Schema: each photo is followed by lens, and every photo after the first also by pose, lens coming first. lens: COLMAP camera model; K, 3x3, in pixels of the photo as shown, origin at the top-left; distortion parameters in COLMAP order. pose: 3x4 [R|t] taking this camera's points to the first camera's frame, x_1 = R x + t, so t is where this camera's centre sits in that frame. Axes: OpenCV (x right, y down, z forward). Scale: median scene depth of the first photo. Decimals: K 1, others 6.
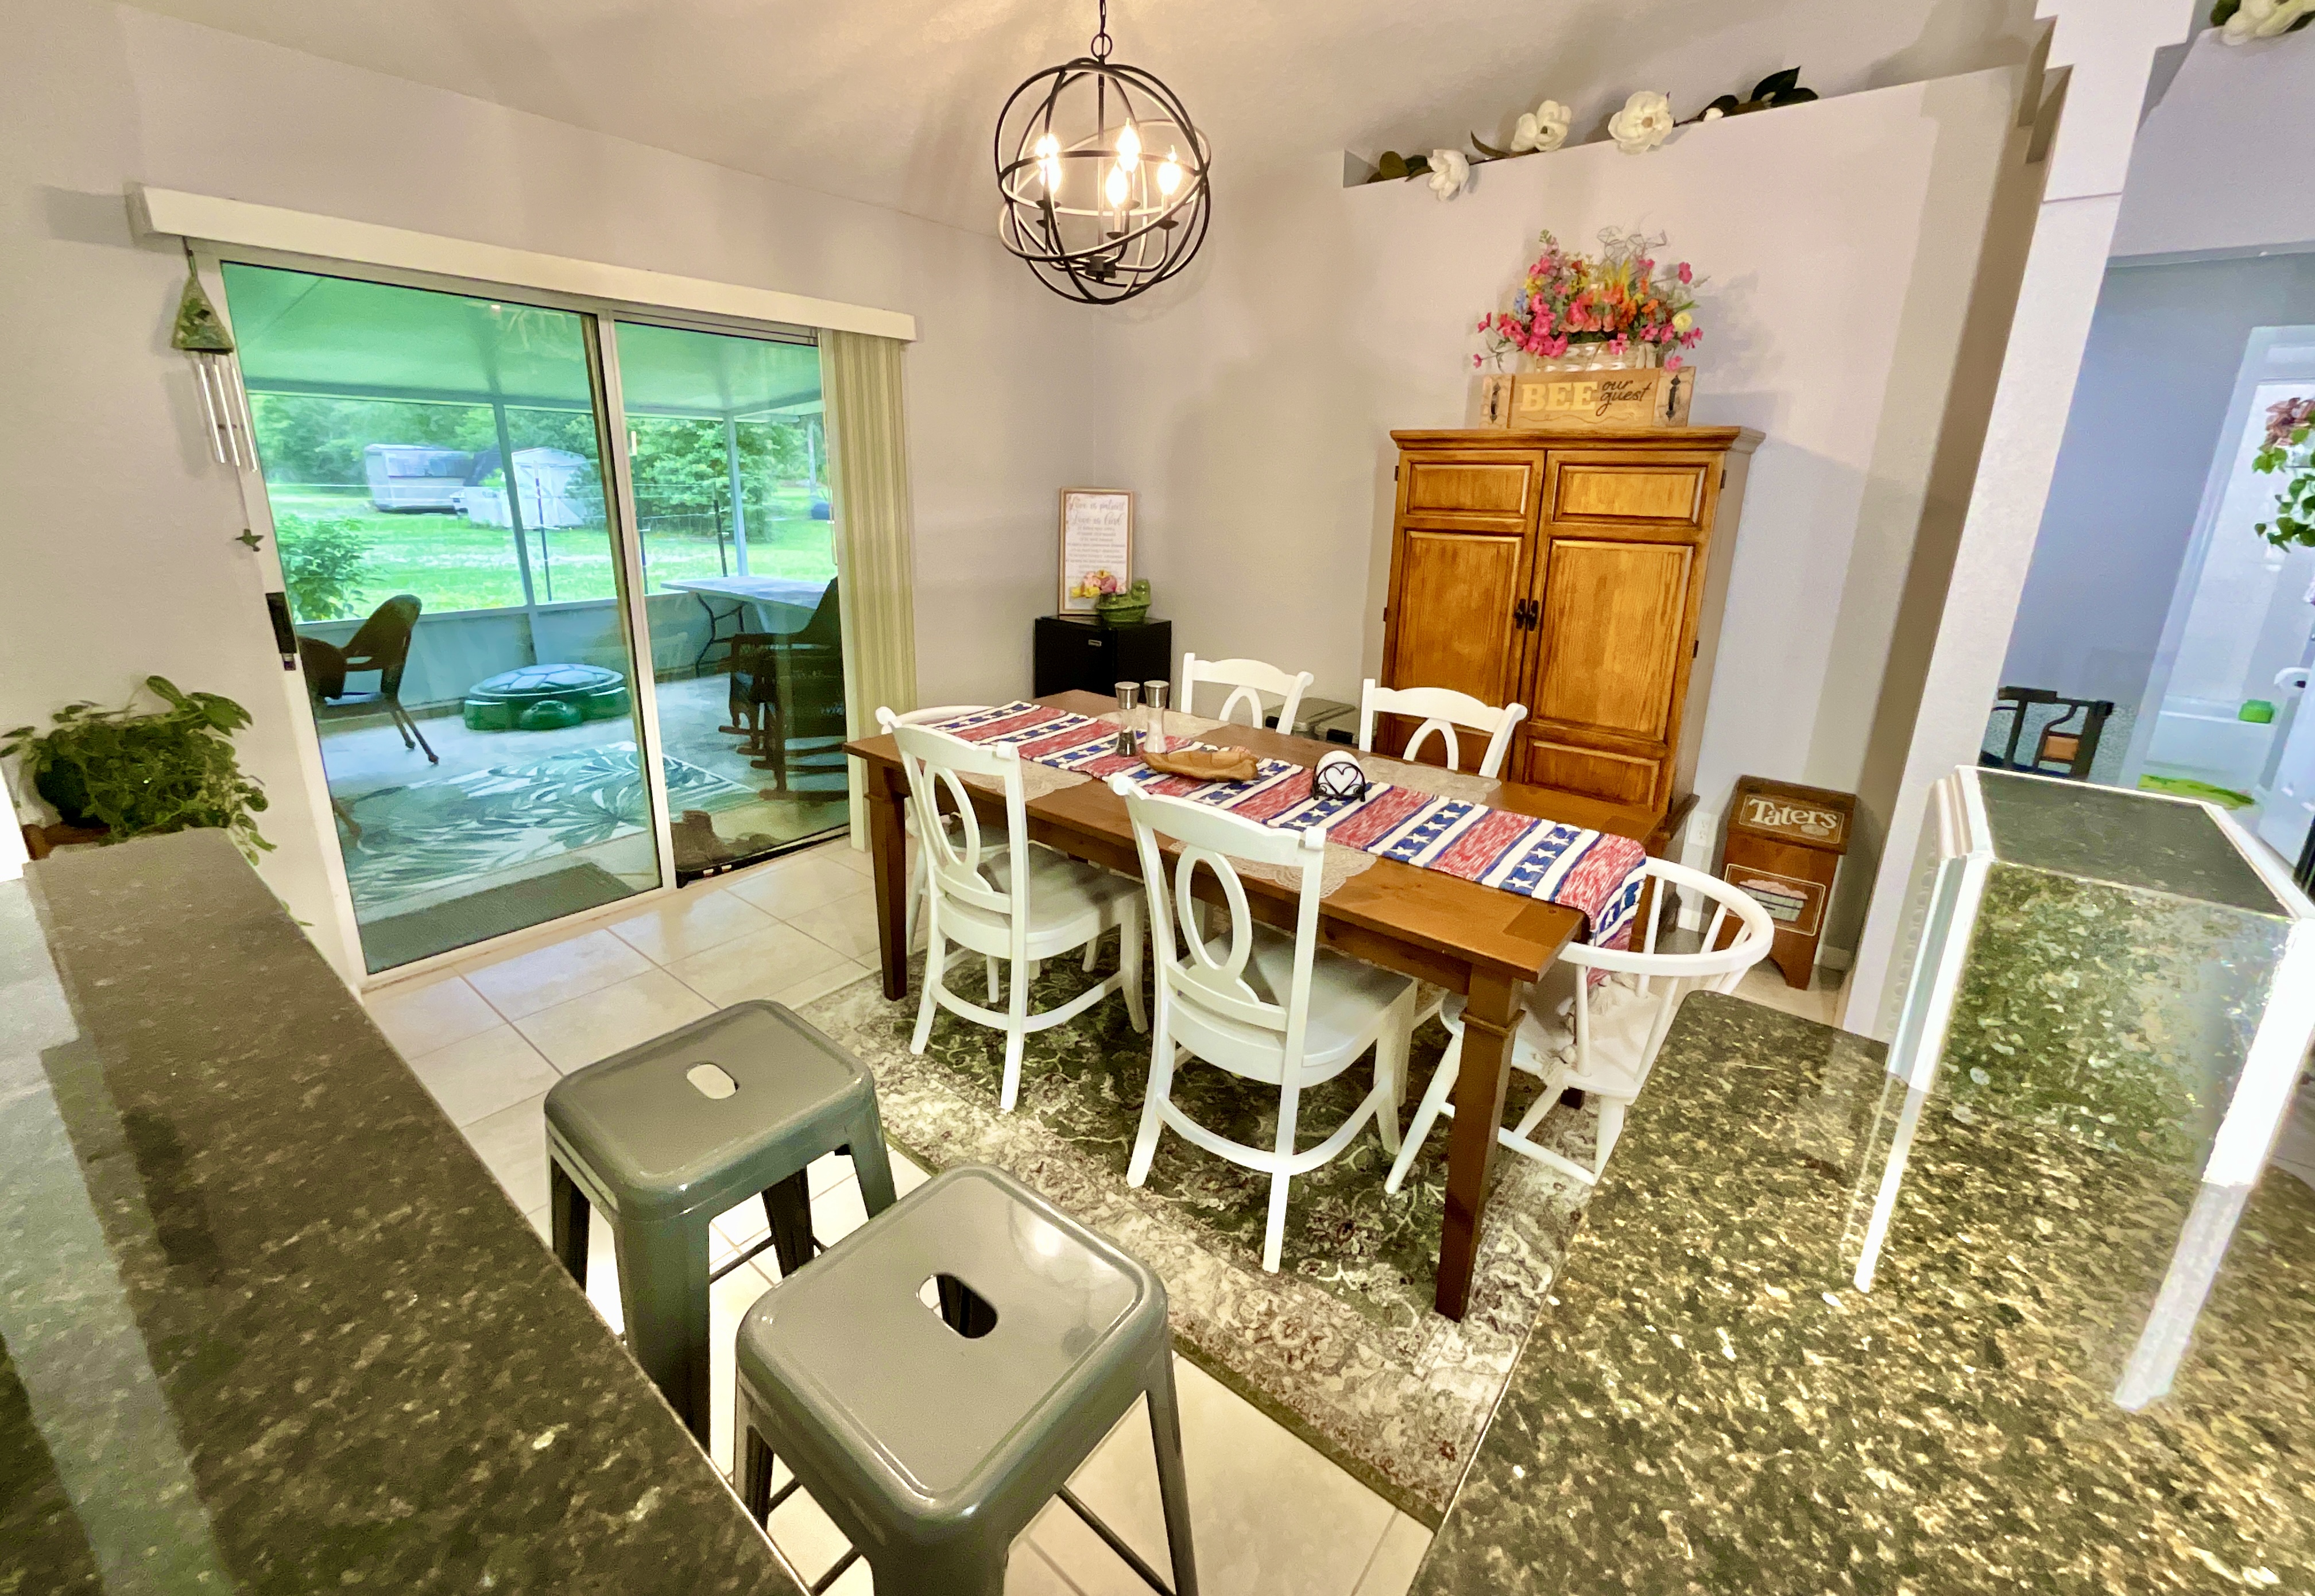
lens RADIAL K [[940.0, 0, 1158.4], [0, 940.0, 730.5], [0, 0, 1]] dist [-0.005110, -0.000222]
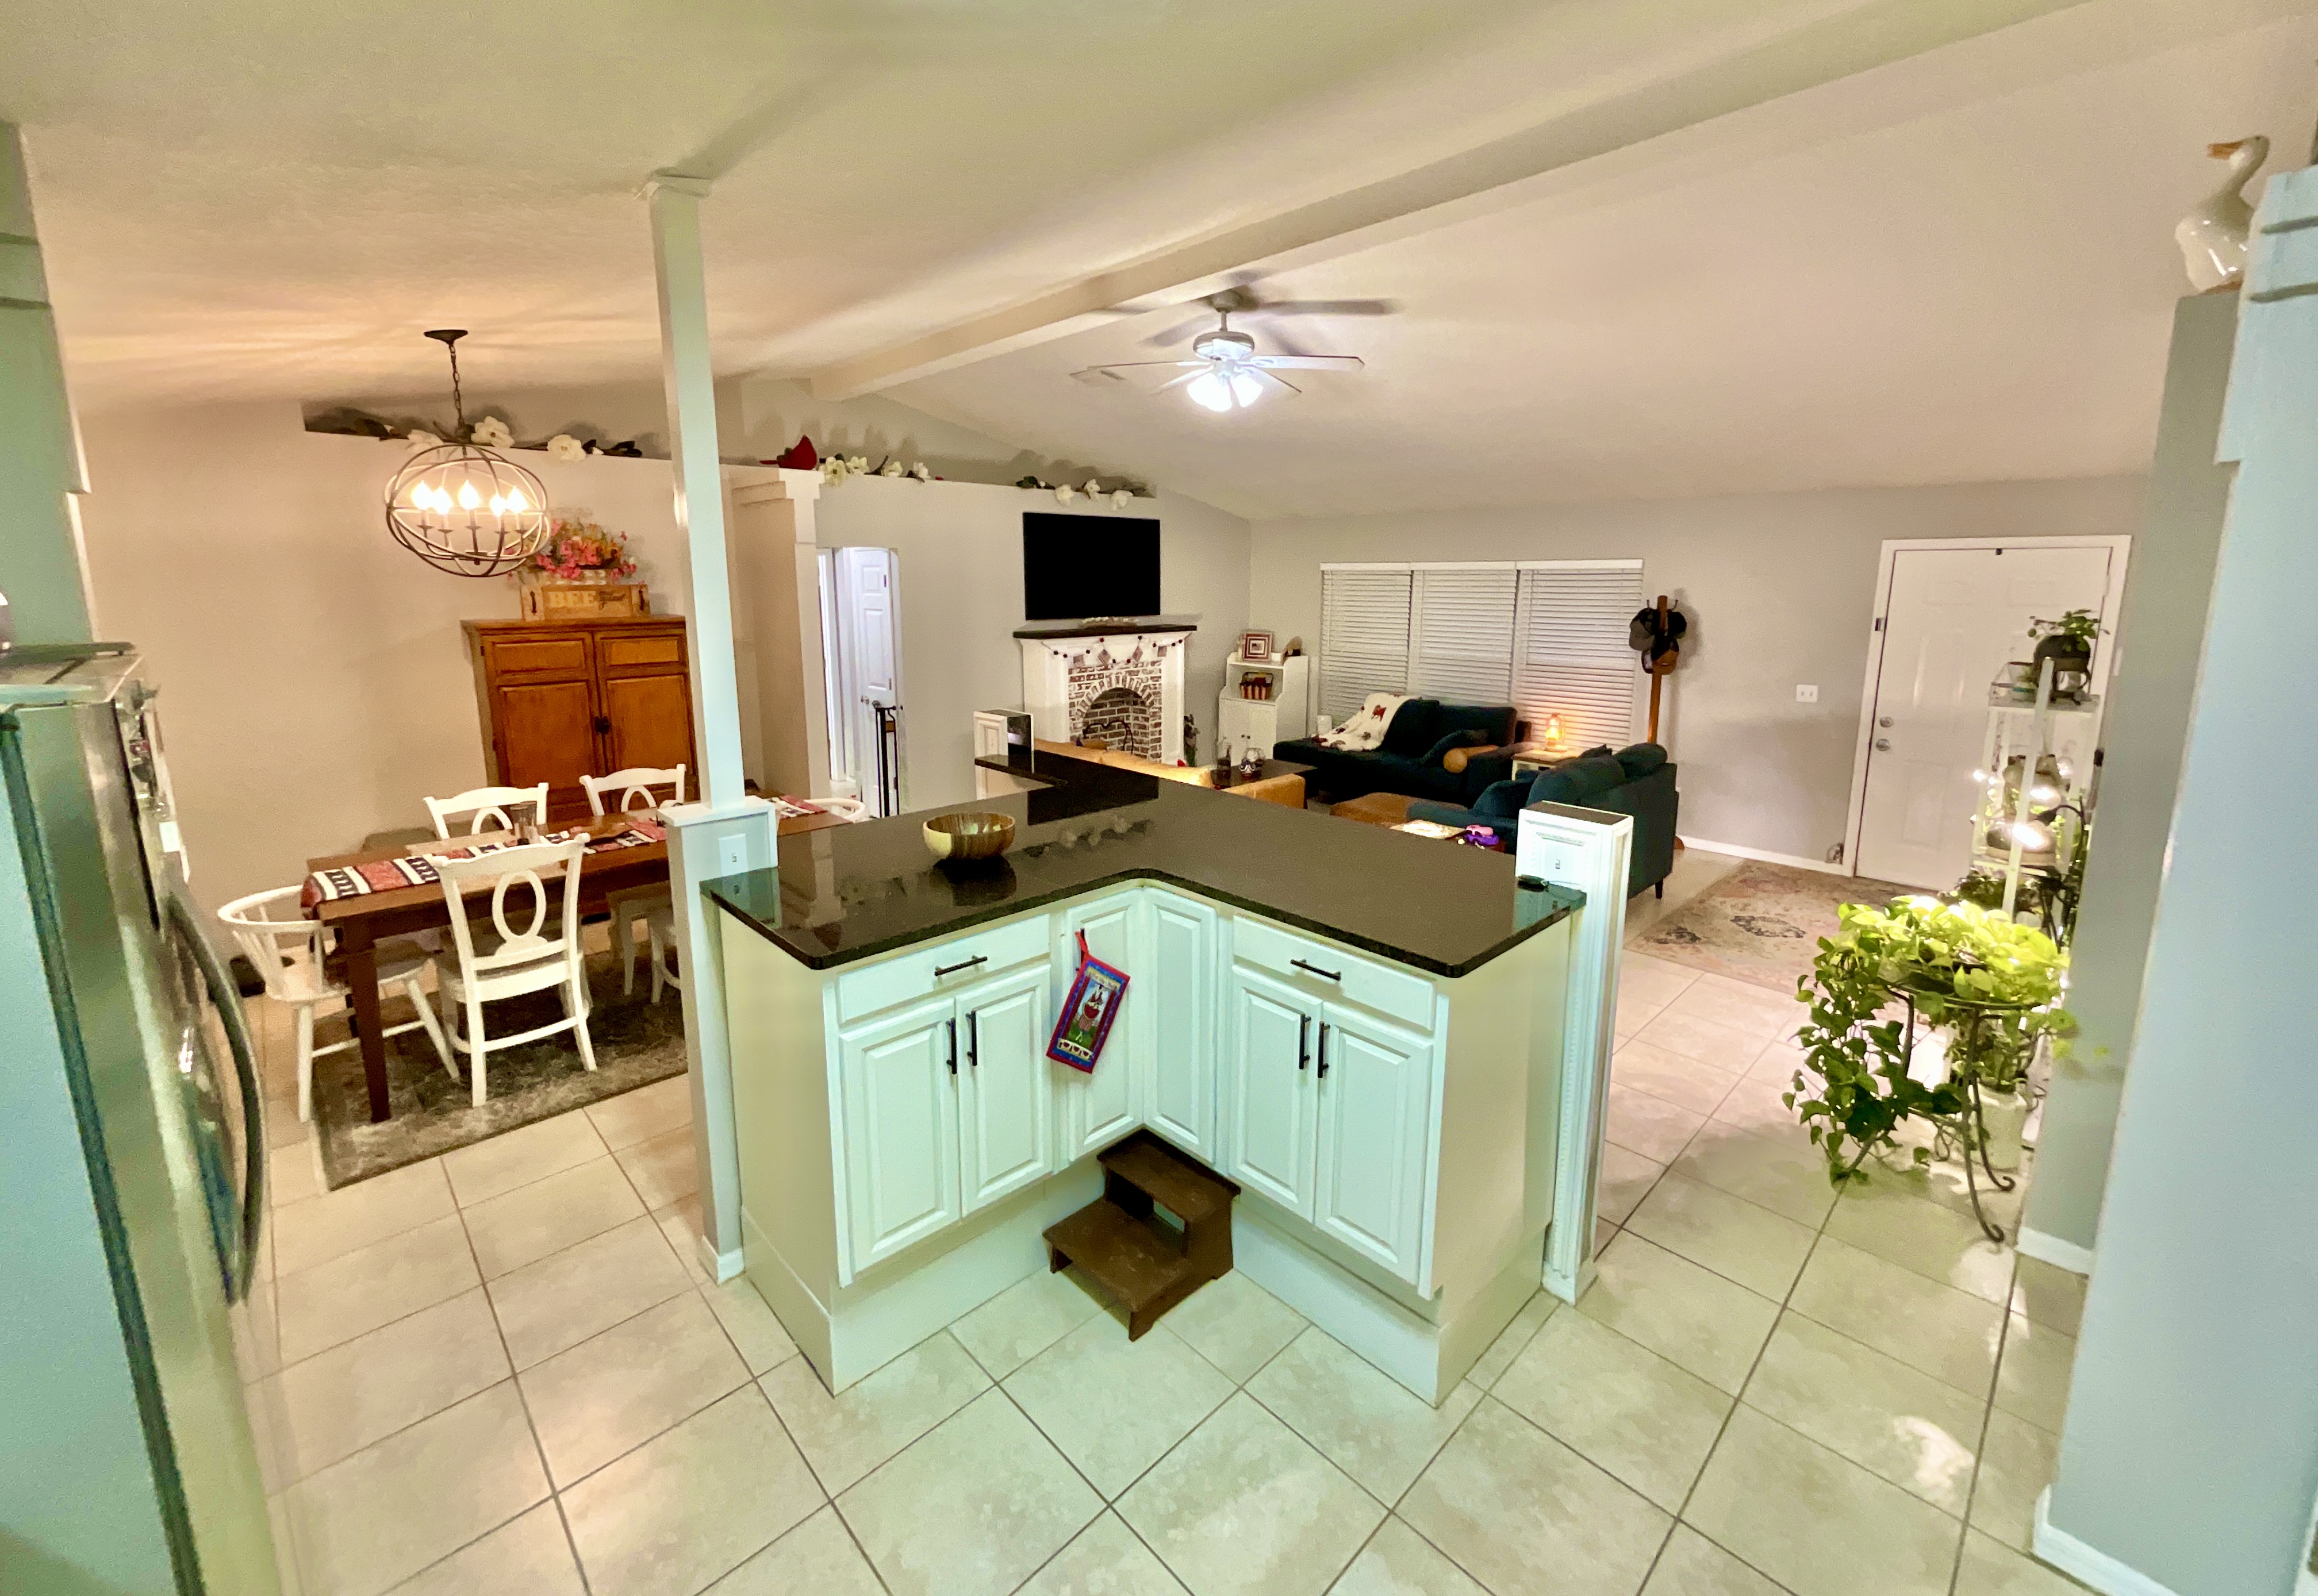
lens RADIAL K [[941.1, 0, 1159.9], [0, 941.1, 730.4], [0, 0, 1]] dist [-0.005110, -0.000222]
pose [[0.128869, -0.181244, 0.974958, -1.175555], [0.262583, 0.954300, 0.142696, -0.095599], [-0.956265, 0.237618, 0.170571, -0.257551]]
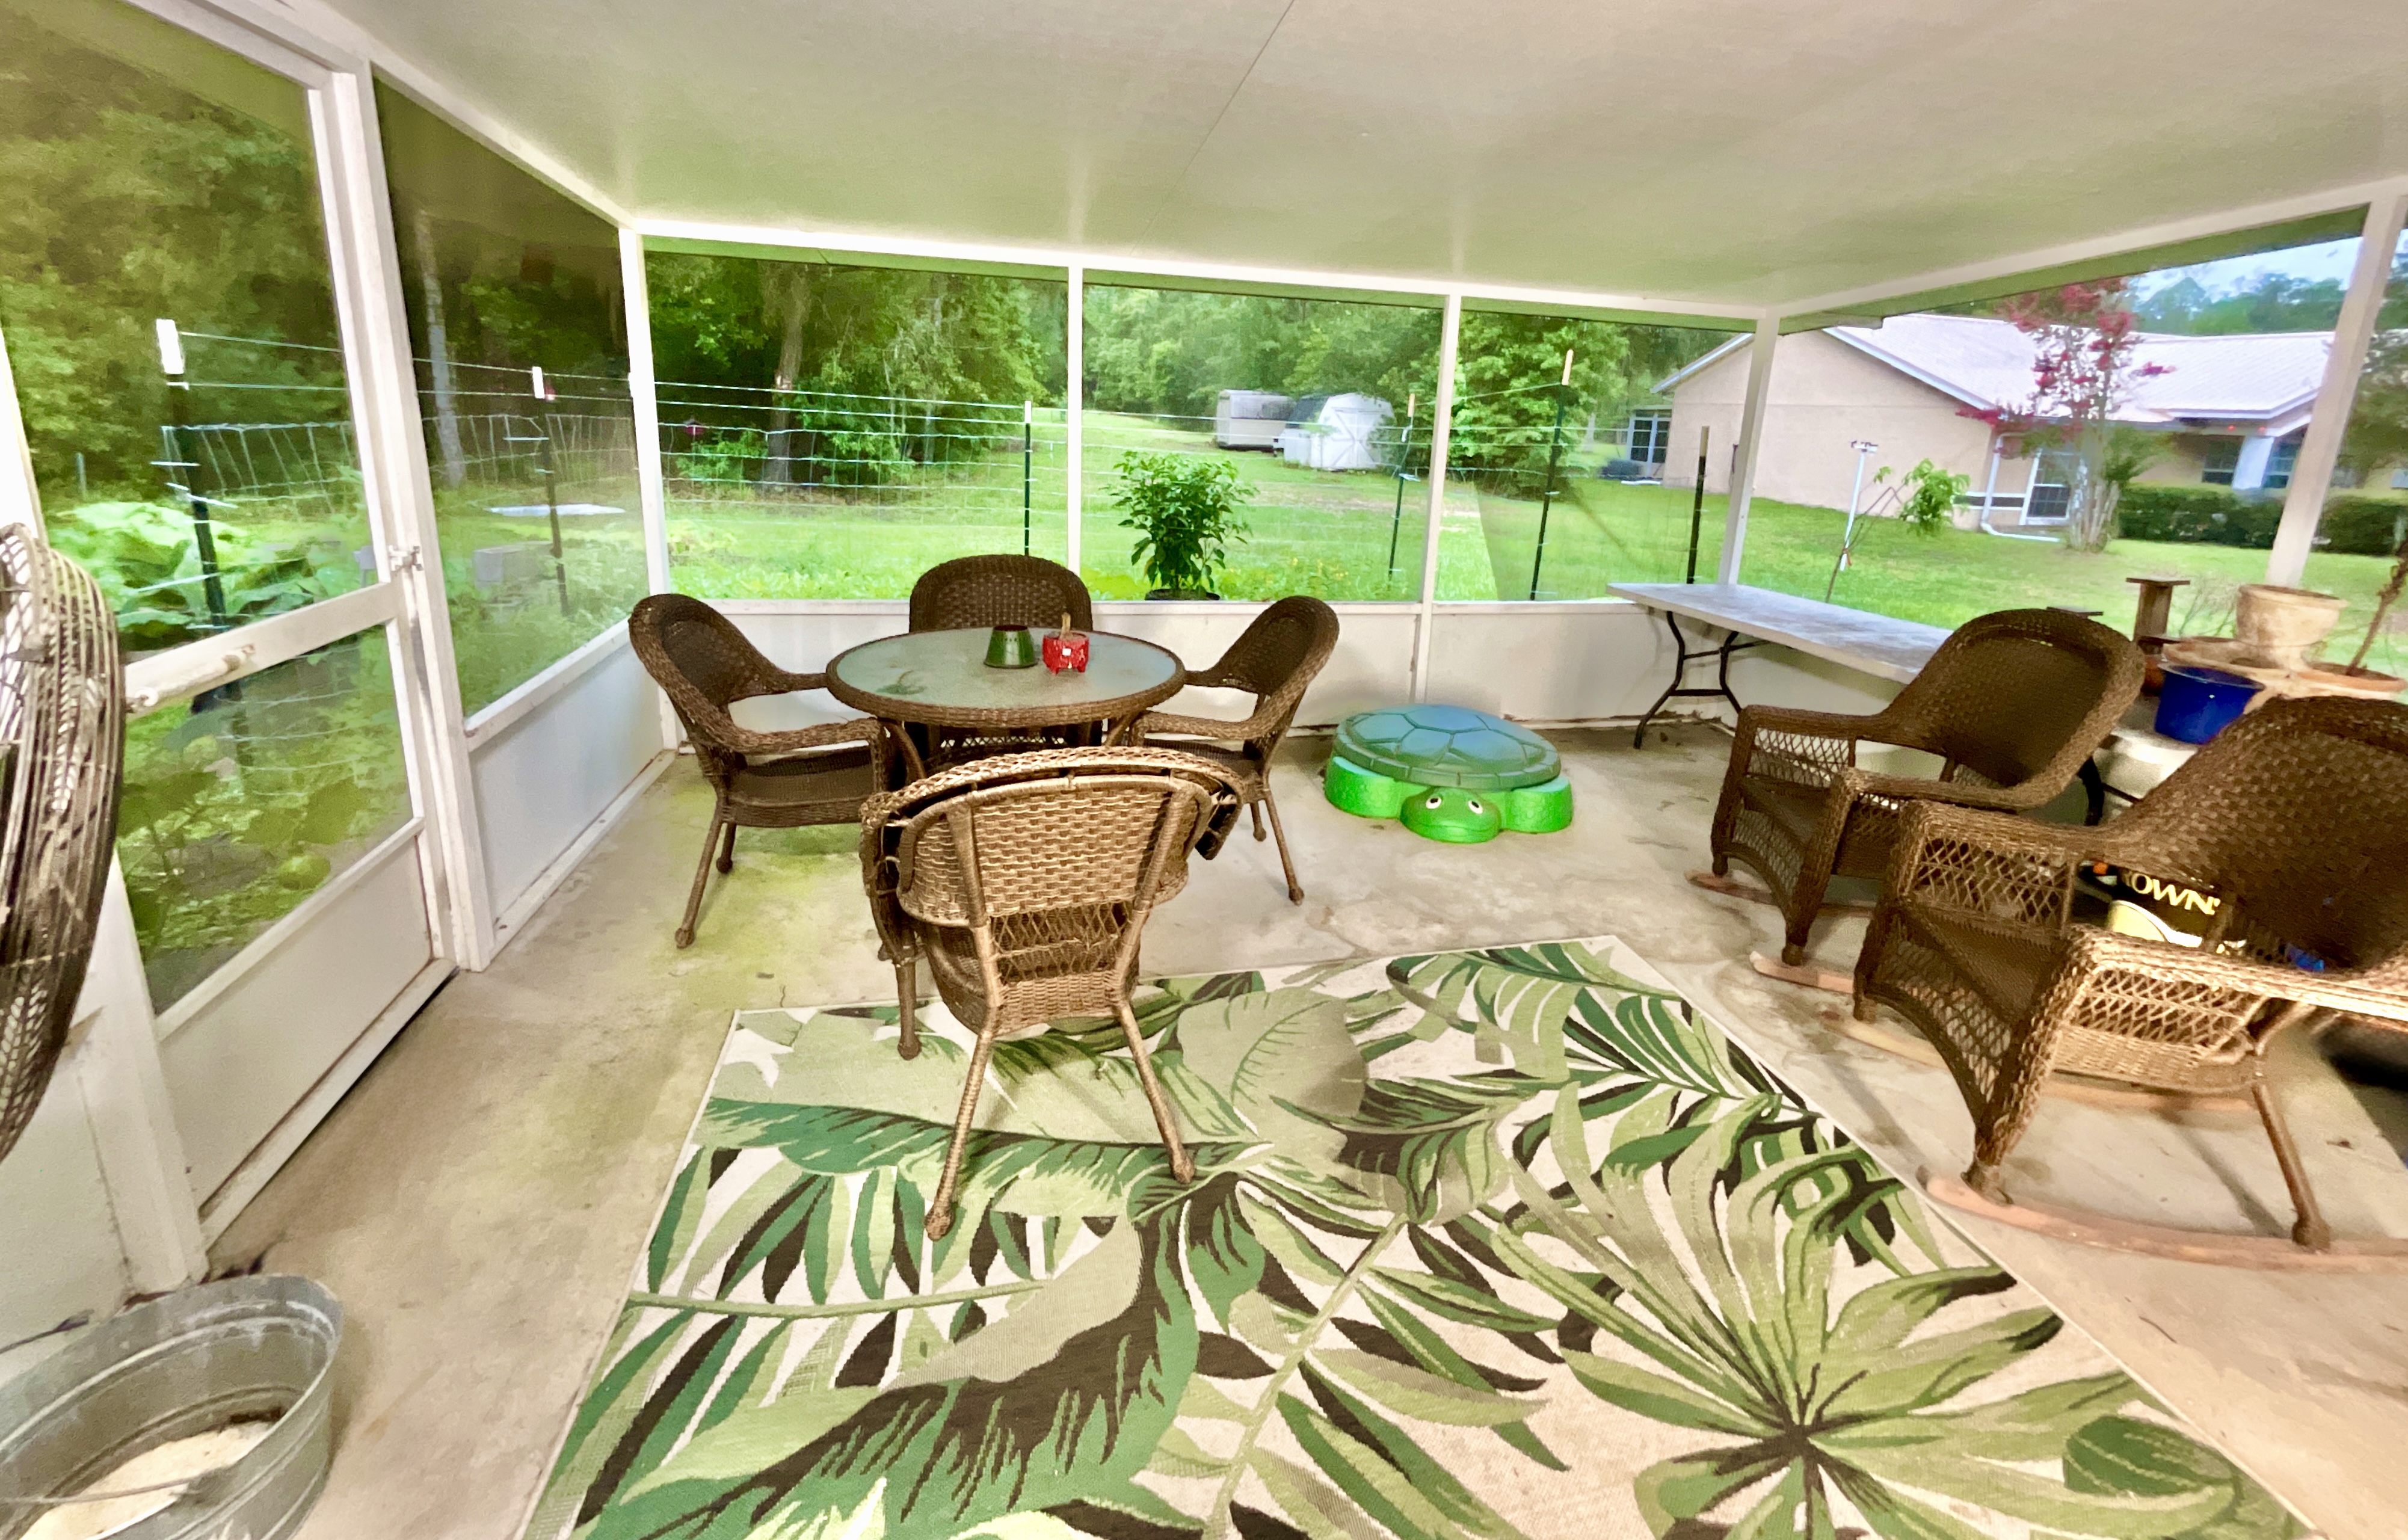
lens RADIAL K [[975.2, 0, 1201.4], [0, 975.2, 643.8], [0, 0, 1]] dist [-0.002457, 0.000215]
pose [[0.769908, 0.170111, -0.615064, -0.844996], [-0.200928, 0.979415, 0.019369, -0.205383], [0.605698, 0.108671, 0.788239, 0.853368]]
